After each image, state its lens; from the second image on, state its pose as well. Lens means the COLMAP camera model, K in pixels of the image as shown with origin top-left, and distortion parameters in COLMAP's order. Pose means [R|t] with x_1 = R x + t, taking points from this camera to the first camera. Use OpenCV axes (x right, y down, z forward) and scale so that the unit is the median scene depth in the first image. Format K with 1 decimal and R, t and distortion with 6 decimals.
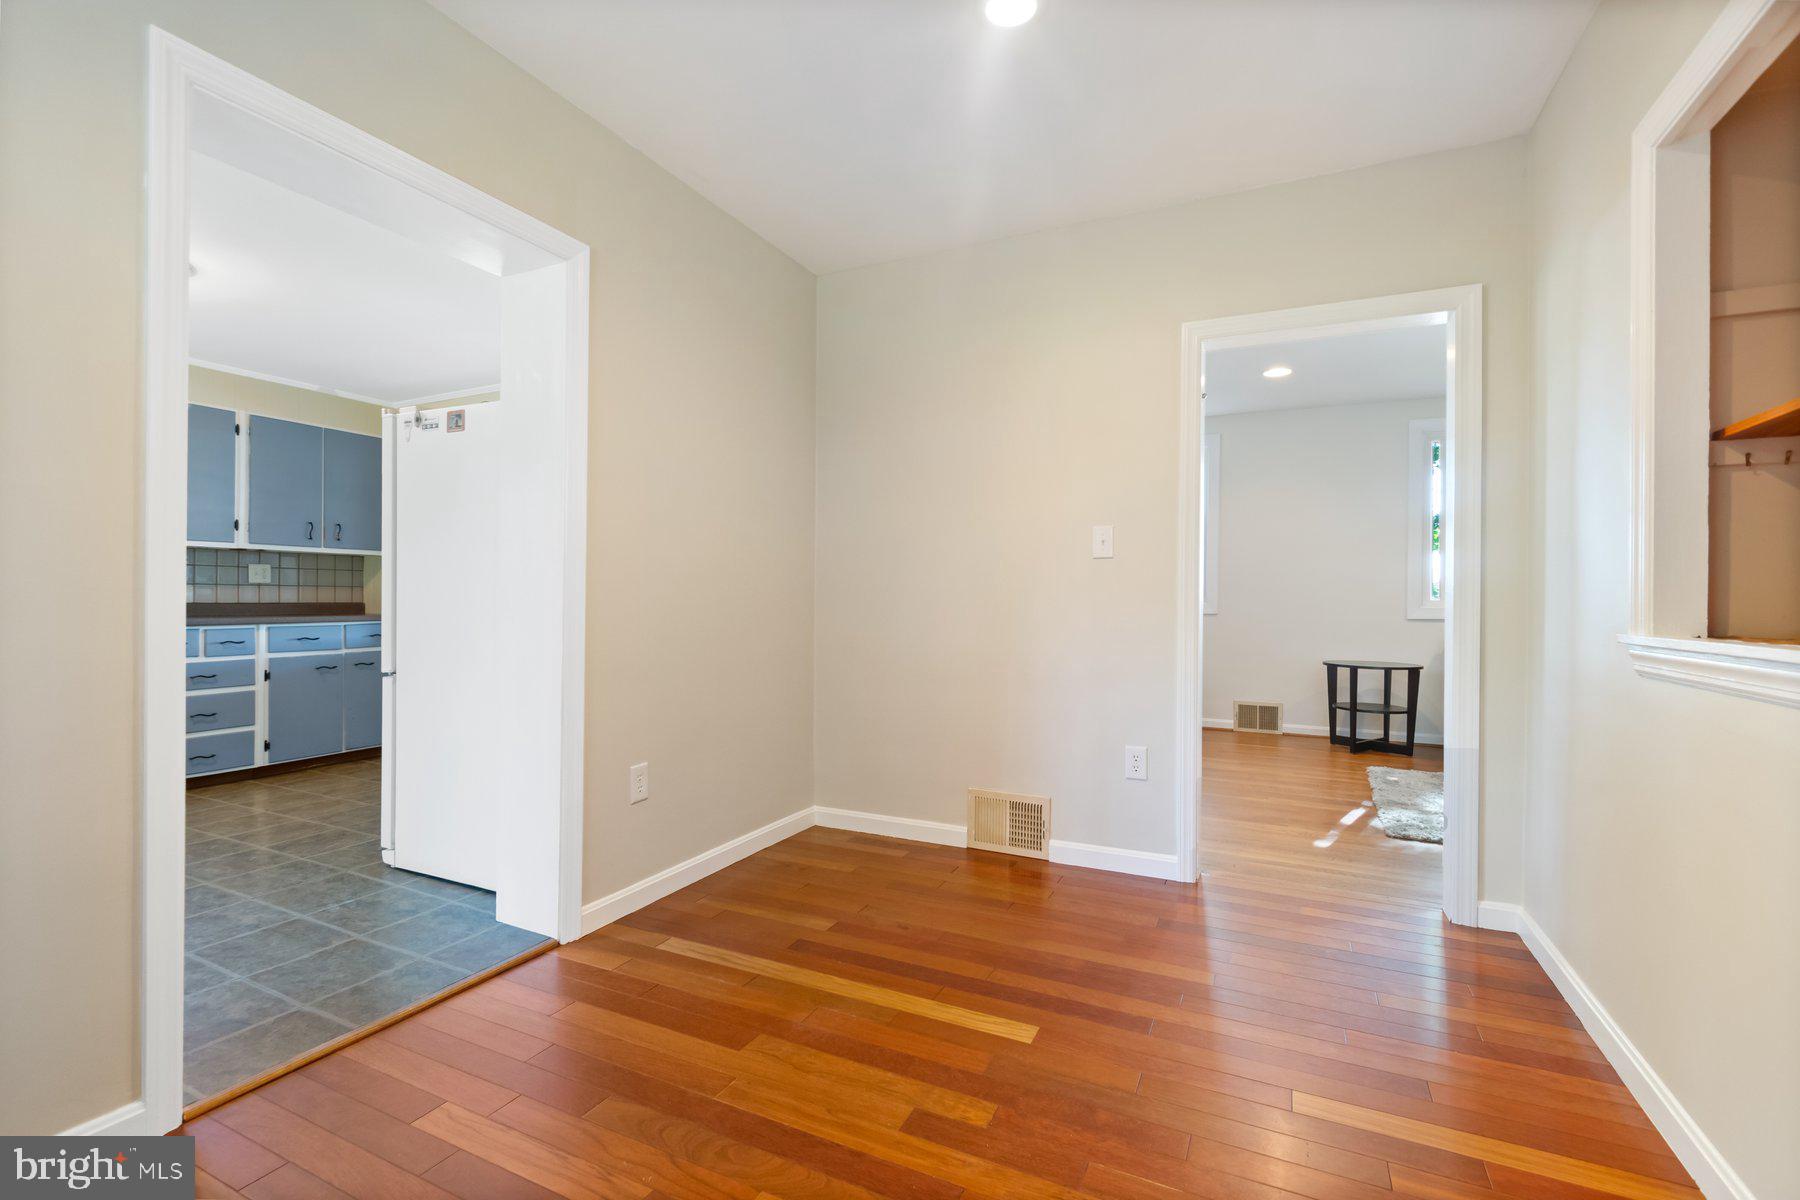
lens RADIAL K [[804.0, 0, 885.2], [0, 804.0, 598.8], [0, 0, 1]] dist [0.000403, -0.001763]
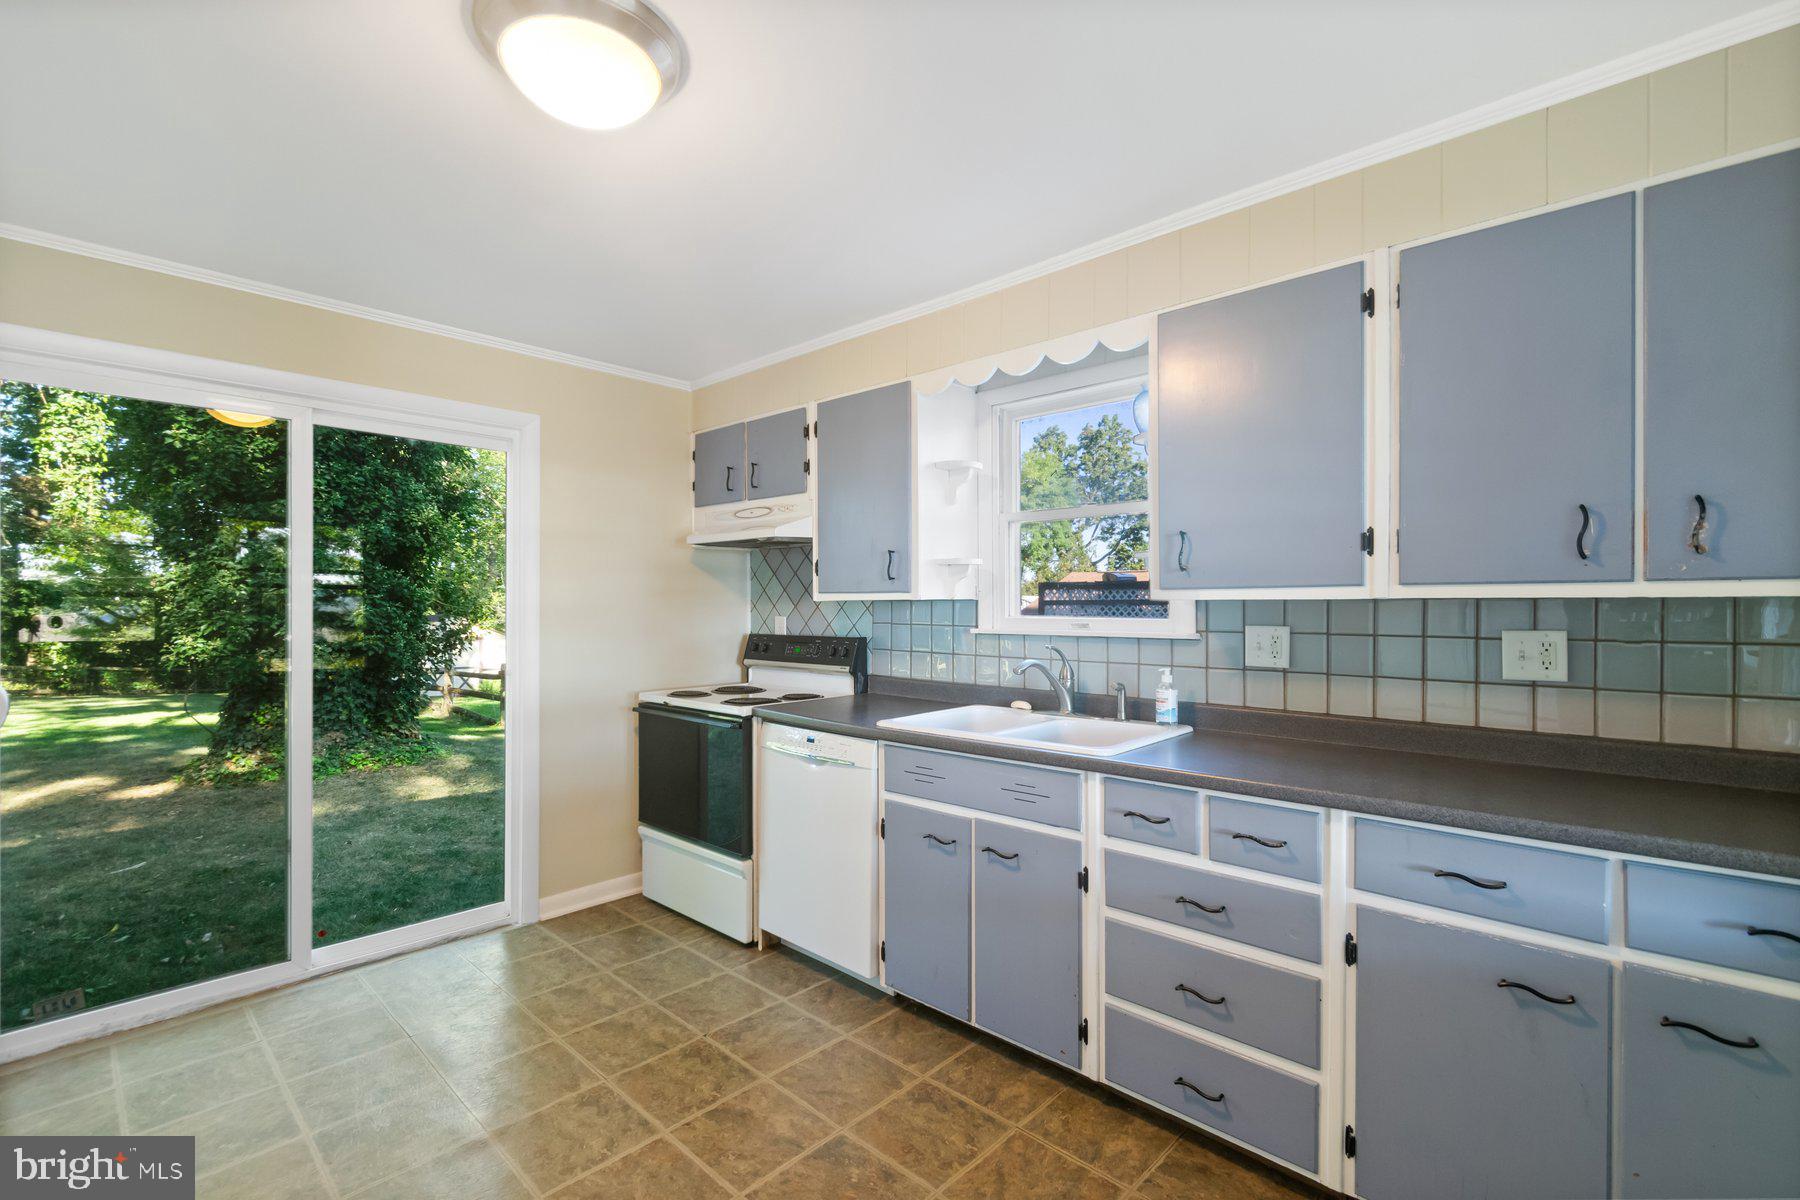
lens RADIAL K [[804.0, 0, 886.6], [0, 804.0, 608.5], [0, 0, 1]] dist [0.000403, -0.001763]
pose [[-0.276437, 0.000481, -0.961032, -0.361093], [-0.000863, 0.999999, 0.000749, -0.059387], [0.961032, 0.001037, -0.276436, 0.896984]]
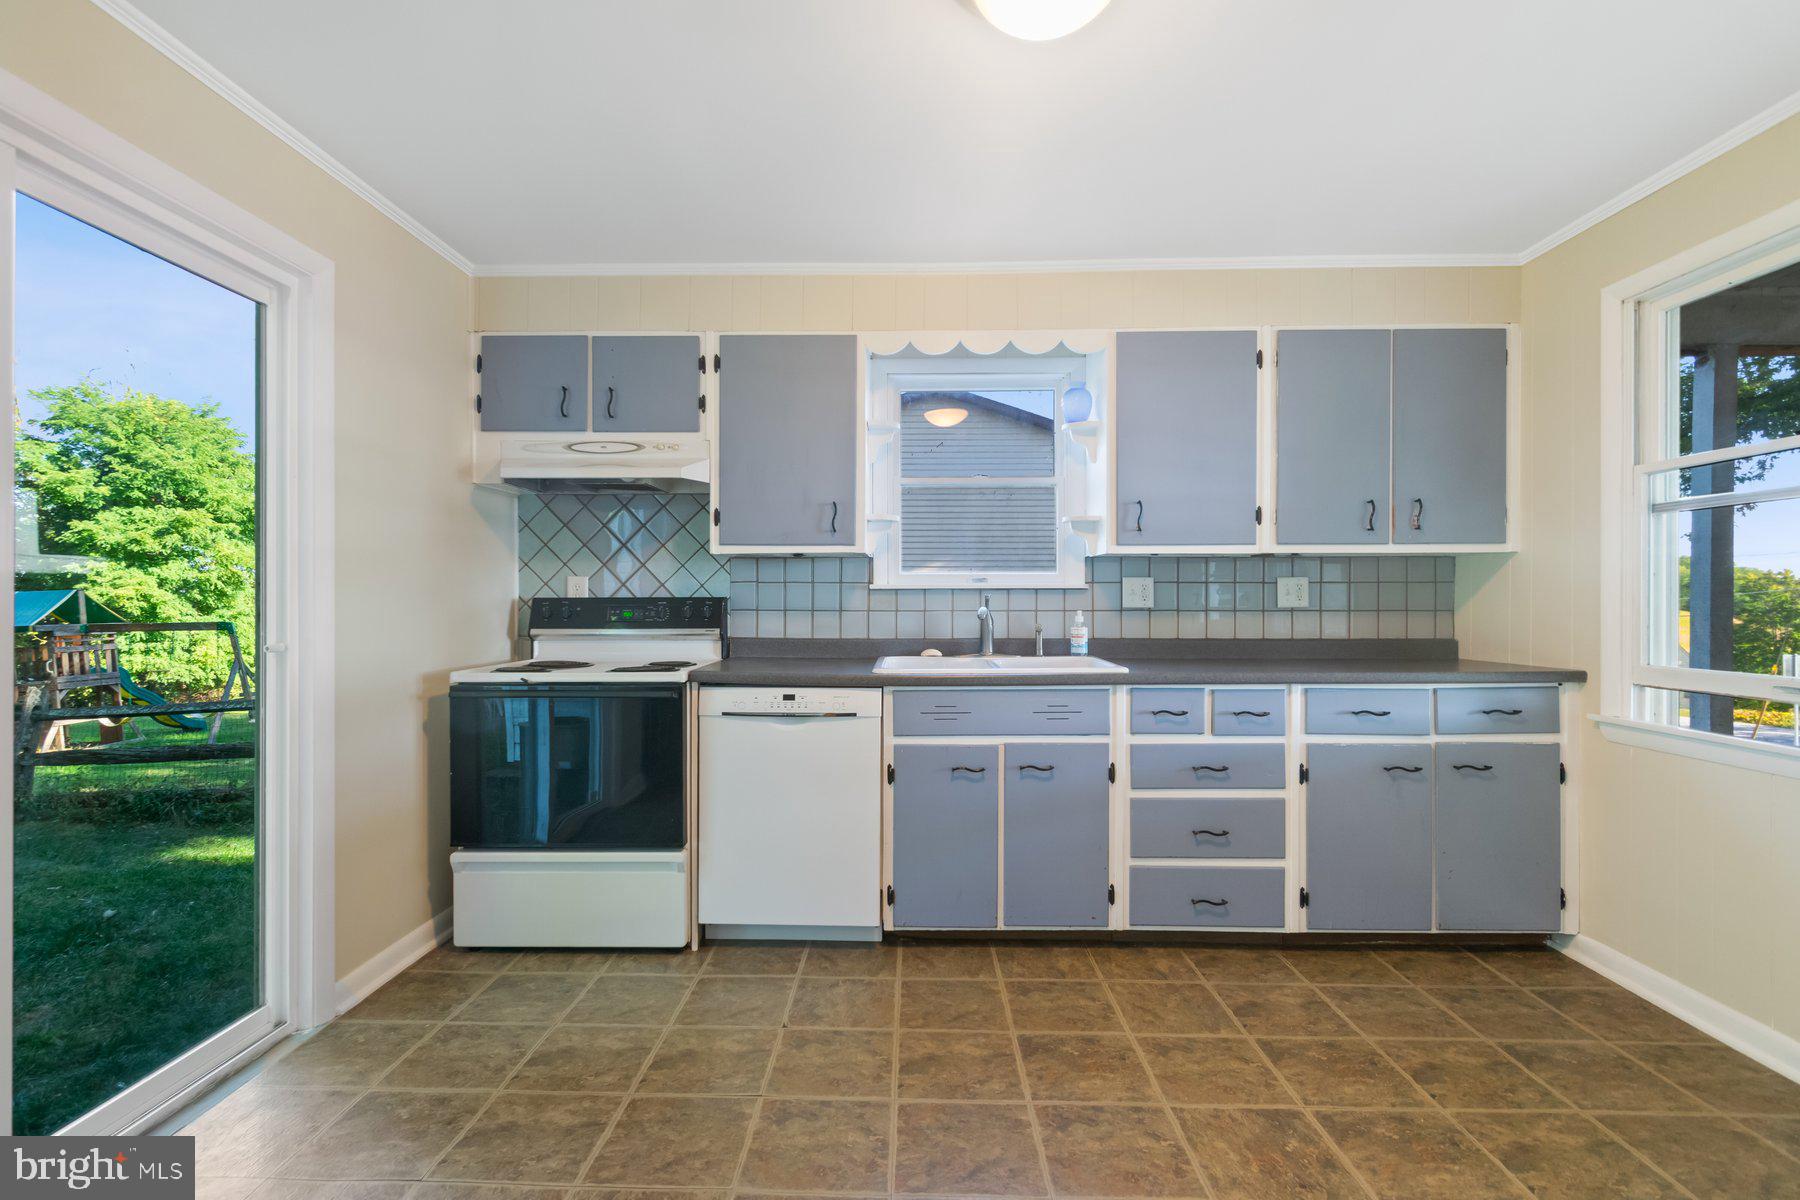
lens RADIAL K [[833.0, 0, 898.4], [0, 833.0, 601.8], [0, 0, 1]] dist [0.000242, -0.001026]
pose [[0.444419, -0.002760, -0.895815, -0.368219], [0.002629, 0.999995, -0.001777, -0.026071], [0.895815, -0.001566, 0.444424, 0.481278]]
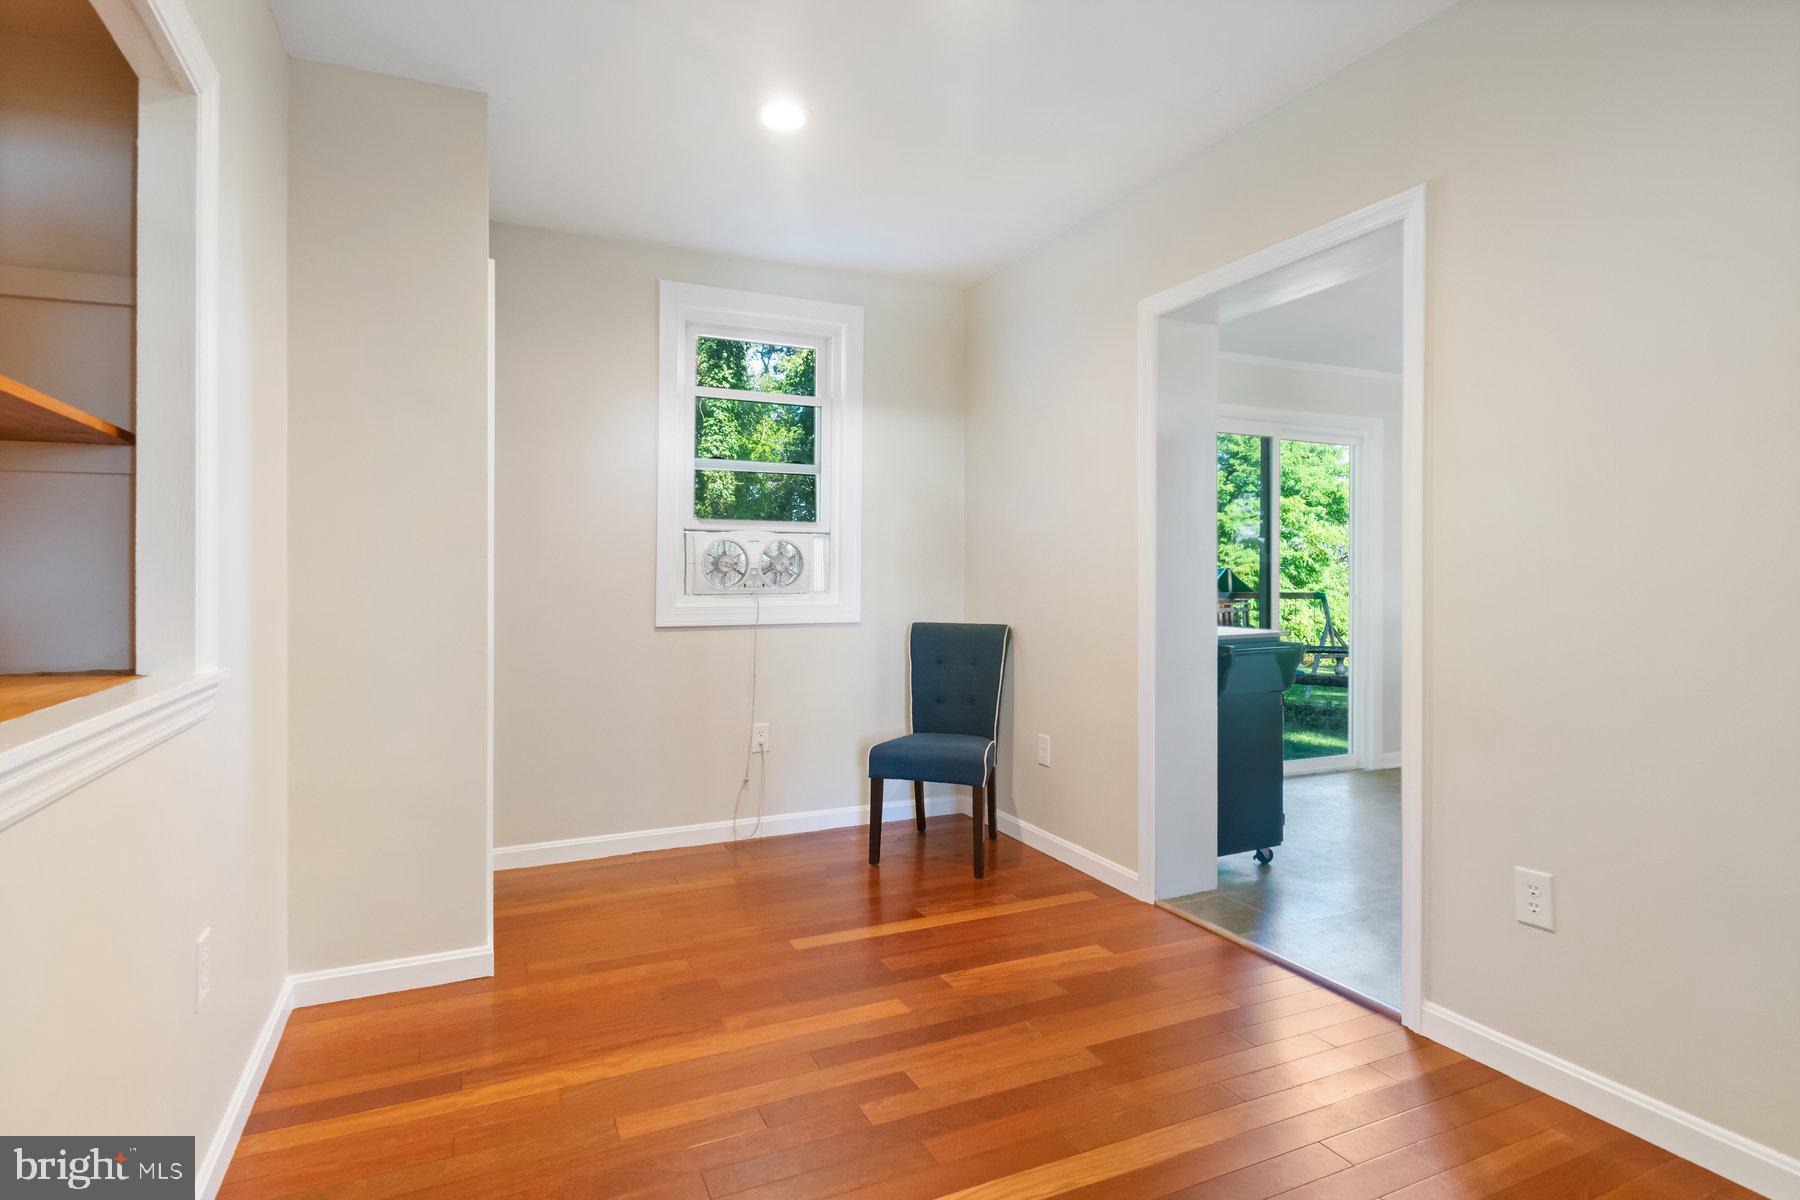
lens RADIAL K [[885.0, 0, 864.4], [0, 885.0, 578.7], [0, 0, 1]] dist [-0.000648, -0.000032]
pose [[-0.634971, -0.001551, -0.772534, 0.364252], [-0.002534, 0.999997, 0.000075, -0.021489], [0.772532, 0.002006, -0.634973, 0.611788]]
